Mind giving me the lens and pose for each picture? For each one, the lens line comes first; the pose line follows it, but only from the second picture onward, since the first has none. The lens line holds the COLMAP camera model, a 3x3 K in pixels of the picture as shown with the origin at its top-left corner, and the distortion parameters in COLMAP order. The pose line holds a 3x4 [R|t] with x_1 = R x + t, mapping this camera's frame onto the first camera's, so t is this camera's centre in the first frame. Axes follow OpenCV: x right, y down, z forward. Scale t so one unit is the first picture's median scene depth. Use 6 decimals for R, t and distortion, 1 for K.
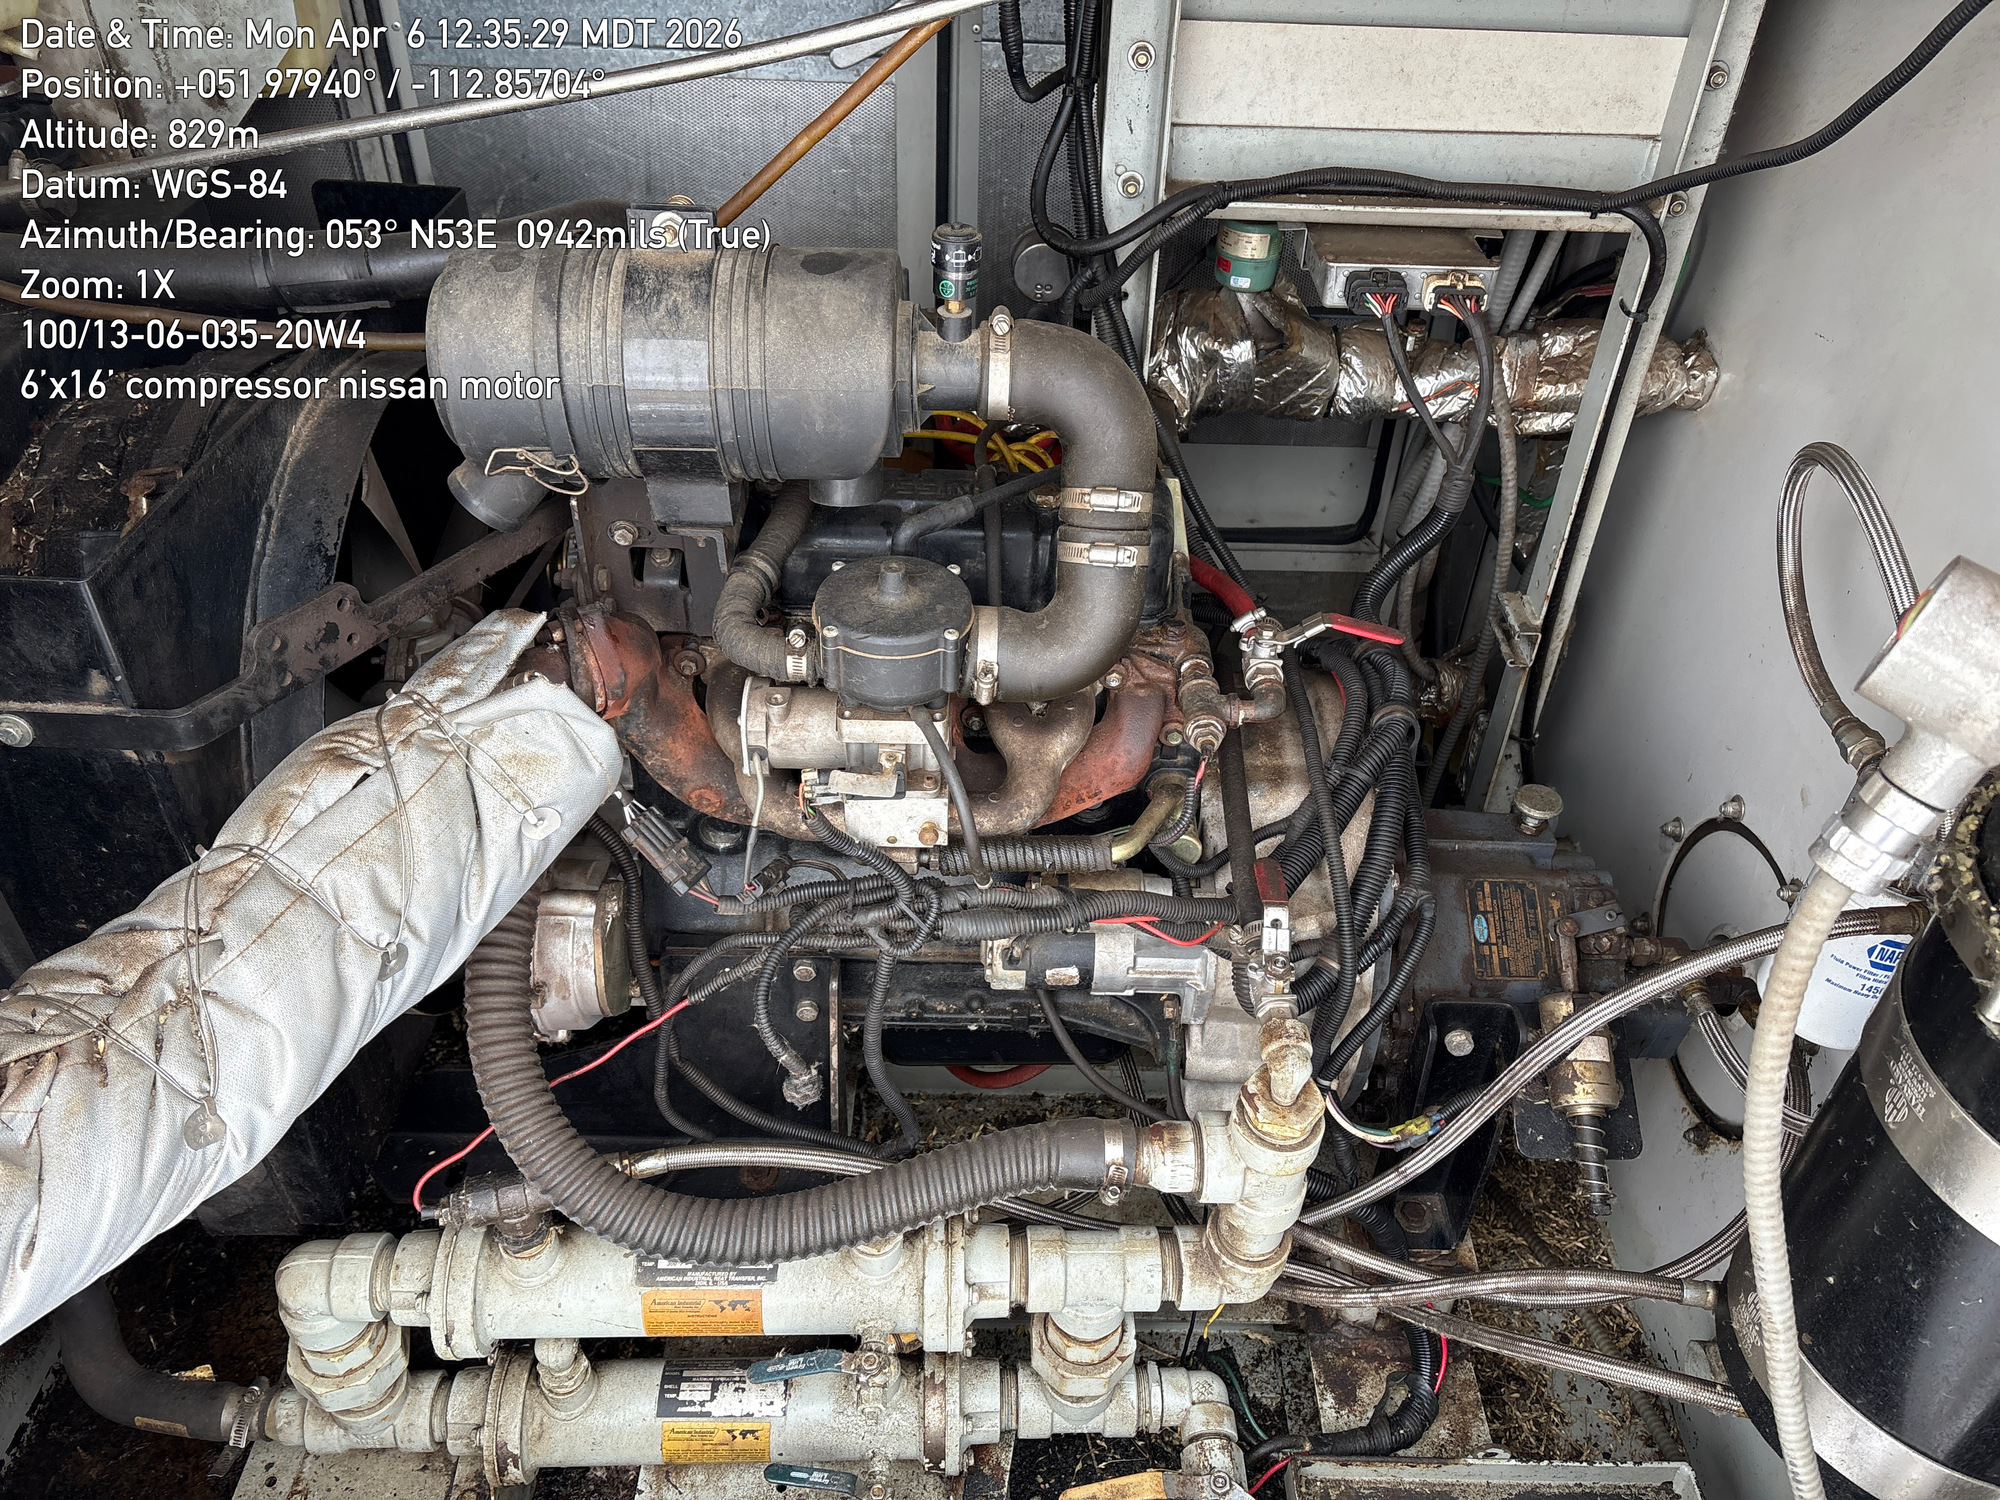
lens RADIAL K [[1500.3, 0, 1011.3], [0, 1500.3, 755.1], [0, 0, 1]] dist [0.042499, -0.050523]
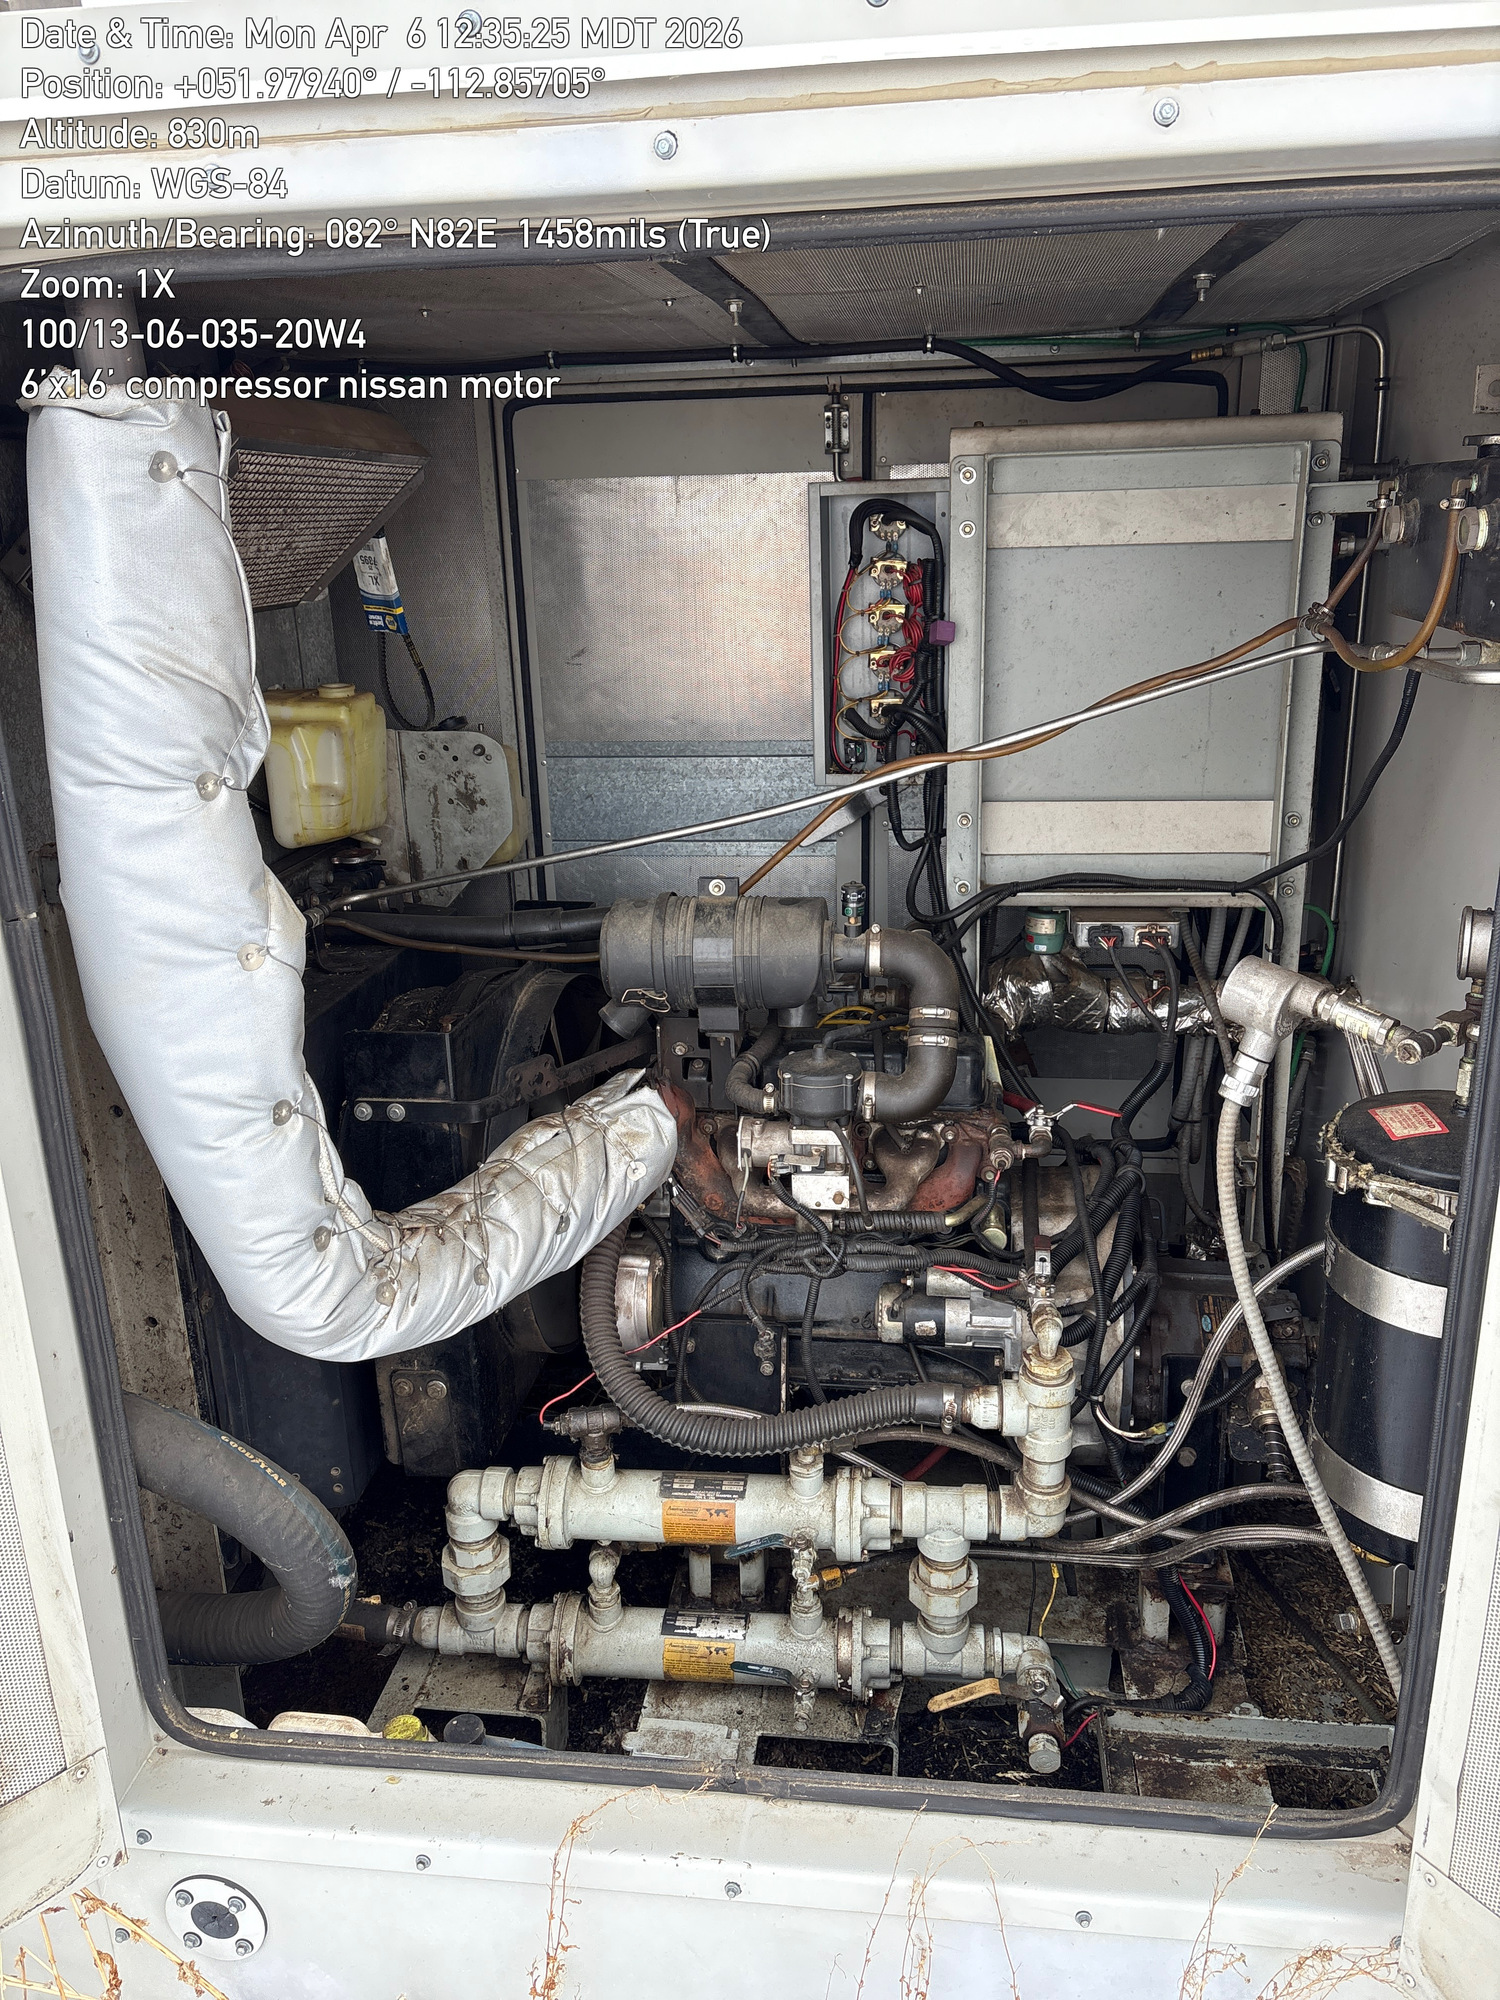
lens RADIAL K [[1500.3, 0, 753.5], [0, 1500.3, 997.8], [0, 0, 1]] dist [0.042499, -0.050523]
pose [[0.989681, -0.018924, -0.142031, 0.091251], [-0.034114, 0.931619, -0.361832, 0.424846], [0.139166, 0.362944, 0.921360, -0.667401]]
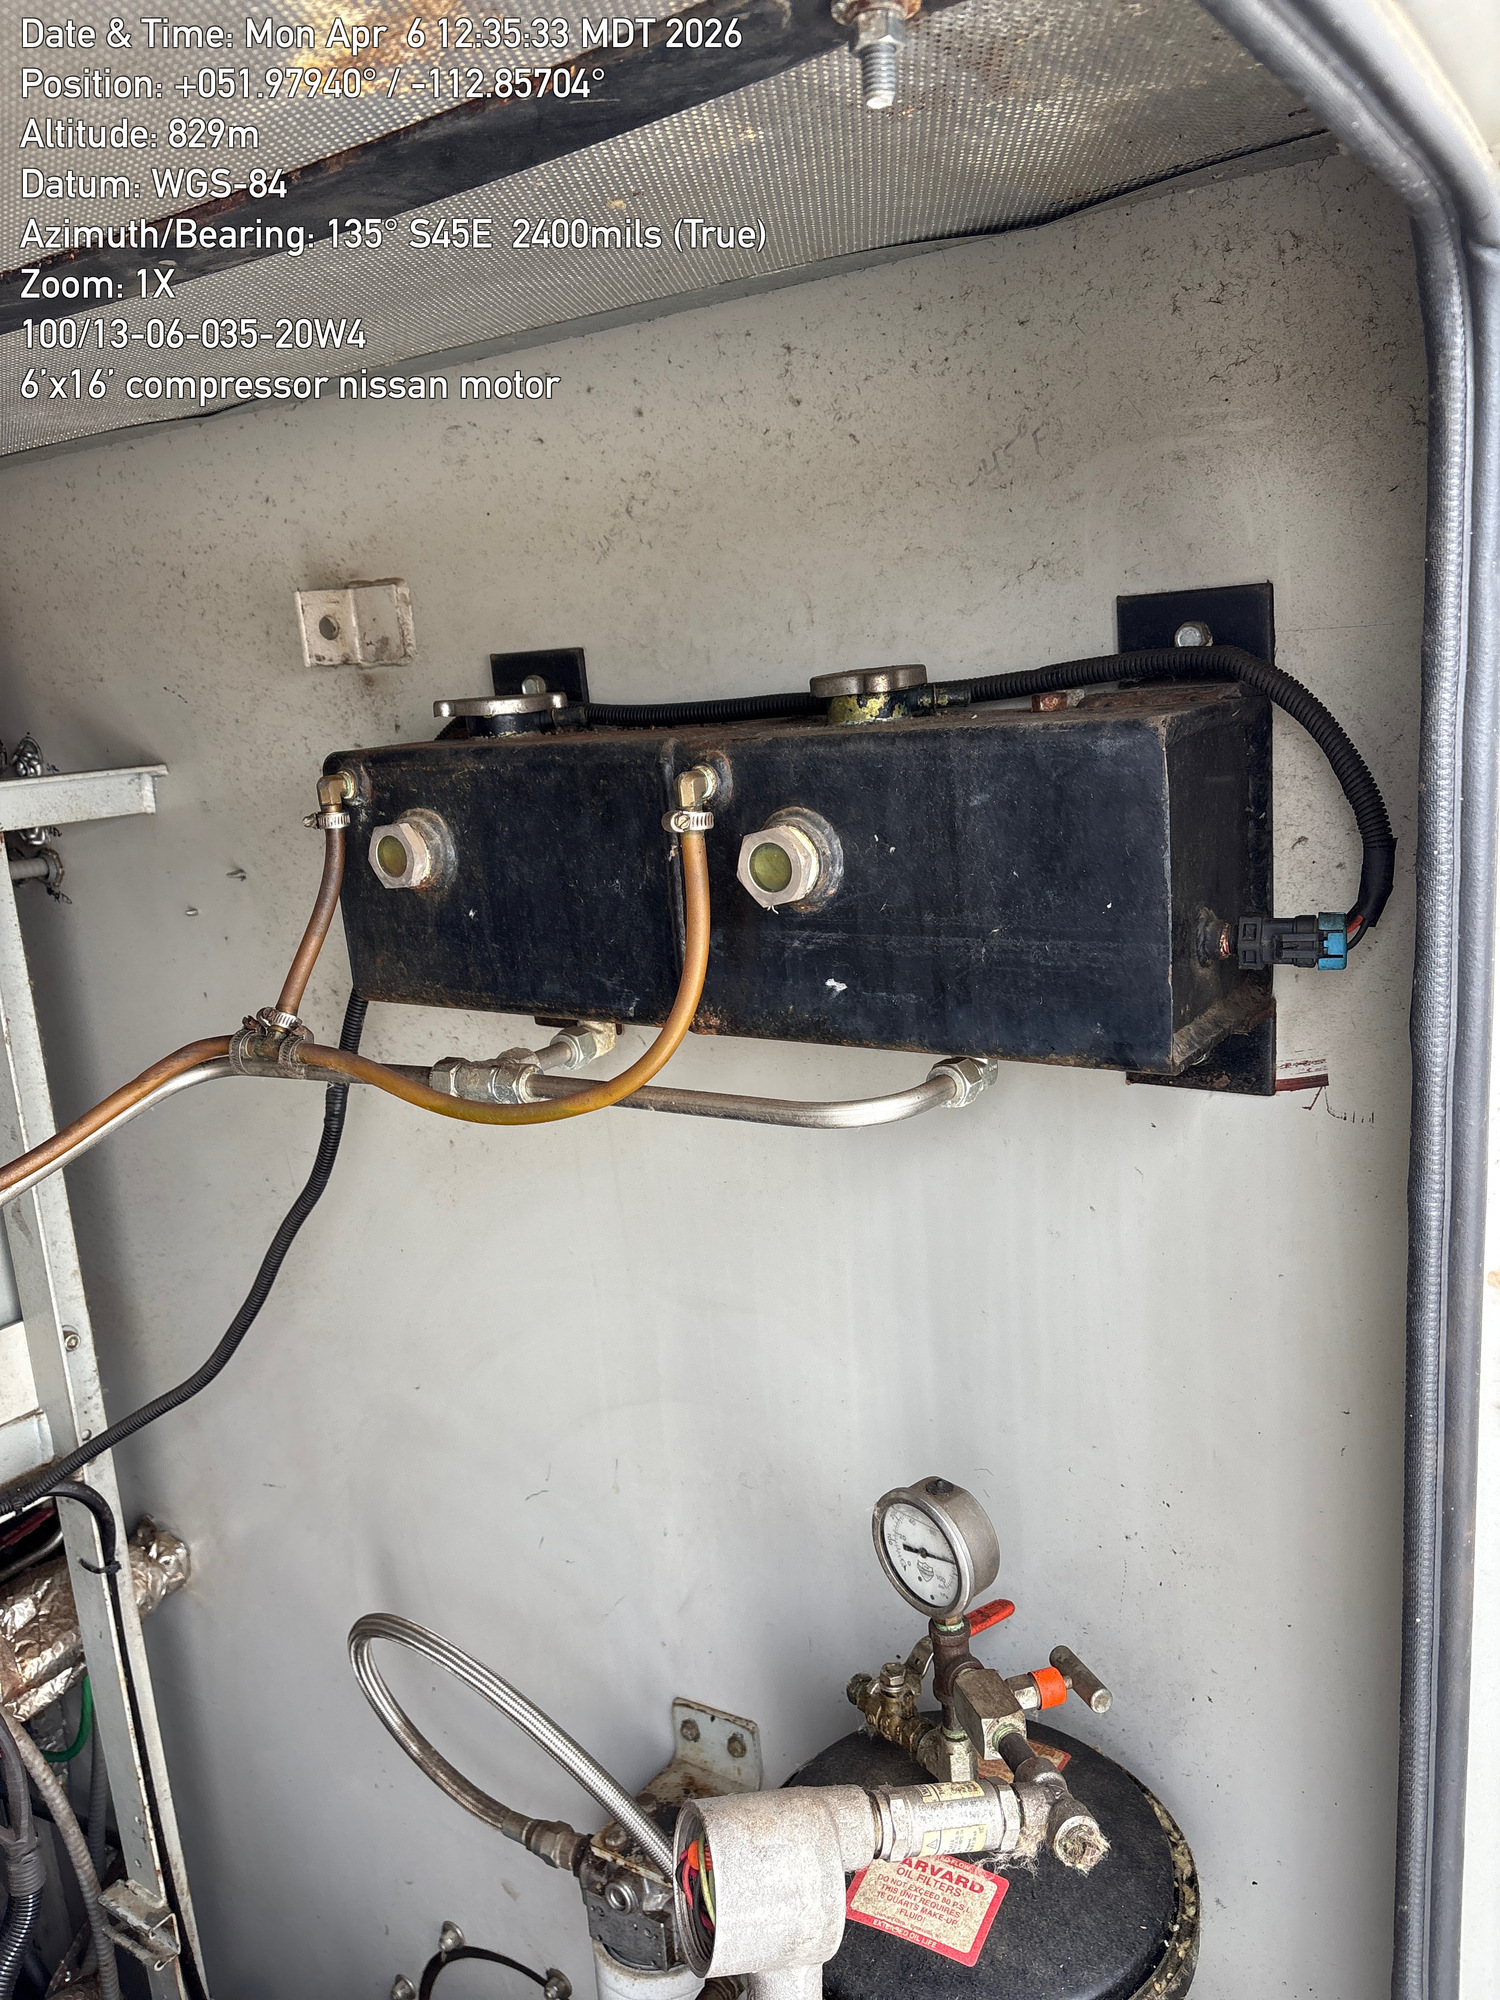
lens RADIAL K [[1500.3, 0, 743.0], [0, 1500.3, 984.0], [0, 0, 1]] dist [0.042499, -0.050523]
pose [[0.550496, -0.241748, 0.799070, -0.040530], [0.592813, 0.787135, -0.170264, -0.200181], [-0.587815, 0.567429, 0.576626, 0.010455]]
